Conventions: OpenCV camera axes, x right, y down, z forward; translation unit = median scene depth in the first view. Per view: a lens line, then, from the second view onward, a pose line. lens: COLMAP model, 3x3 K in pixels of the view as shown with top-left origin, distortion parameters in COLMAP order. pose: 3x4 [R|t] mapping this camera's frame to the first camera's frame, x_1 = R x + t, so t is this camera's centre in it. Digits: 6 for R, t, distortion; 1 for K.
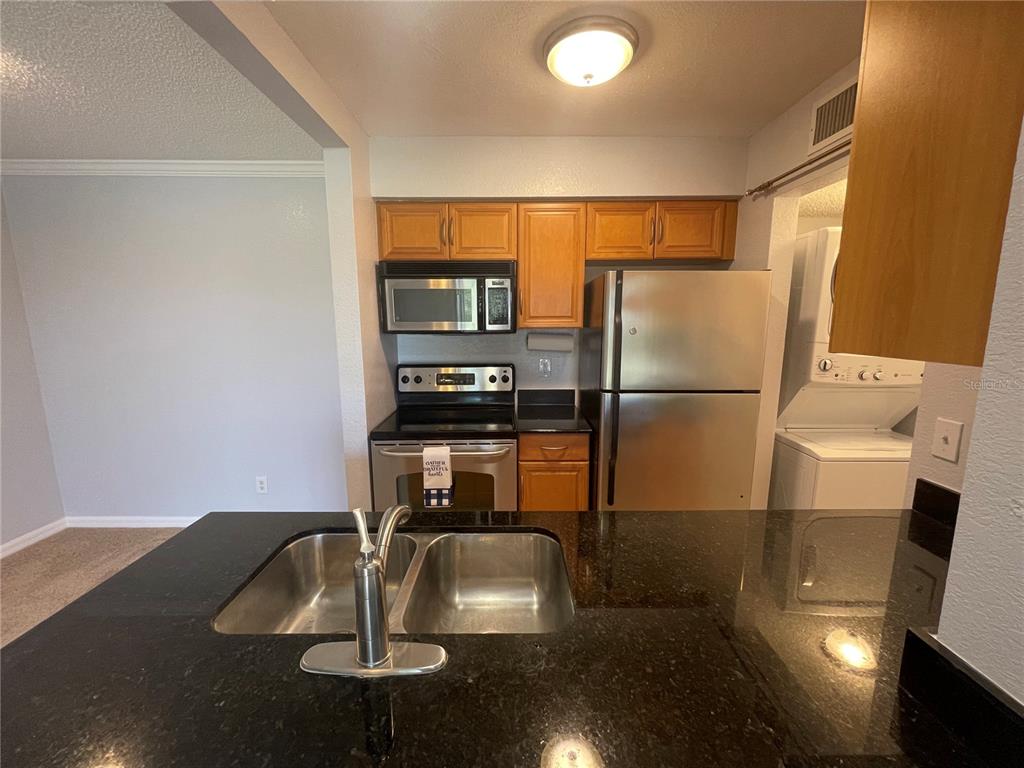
lens RADIAL K [[411.3, 0, 512.0], [0, 411.3, 384.0], [0, 0, 1]] dist [0.000488, -0.000039]
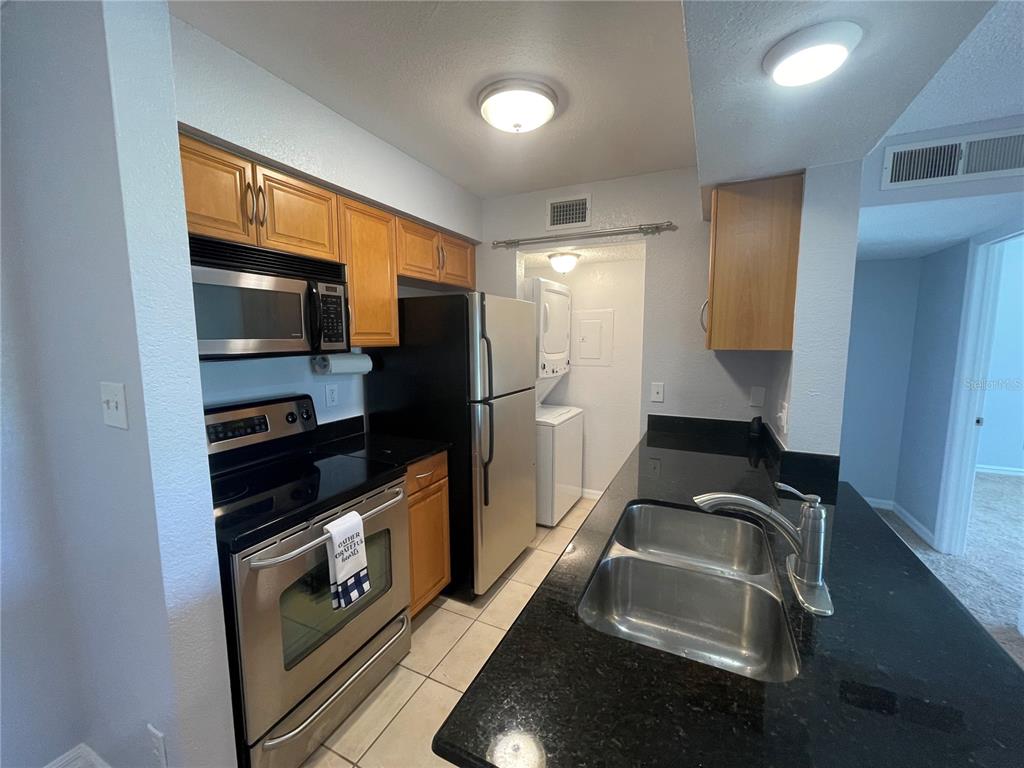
lens RADIAL K [[411.3, 0, 512.0], [0, 411.3, 384.0], [0, 0, 1]] dist [0.000488, -0.000039]
pose [[0.438901, -0.100027, 0.892950, -0.657322], [0.141555, 0.989072, 0.041218, -0.058424], [-0.887315, 0.108311, 0.448264, 0.408549]]
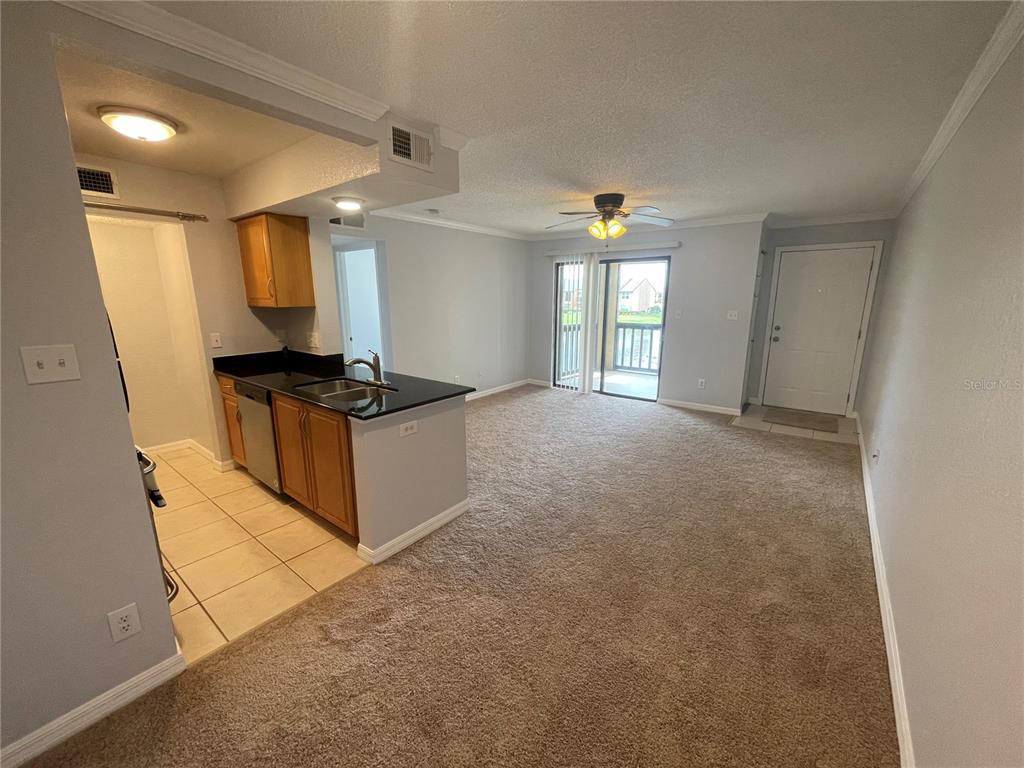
lens RADIAL K [[411.3, 0, 512.0], [0, 411.3, 384.0], [0, 0, 1]] dist [0.000488, -0.000039]
pose [[-0.788087, -0.128475, 0.602007, -1.353123], [0.099699, 0.938425, 0.330786, -0.189609], [-0.607436, 0.320707, -0.726752, 1.110288]]
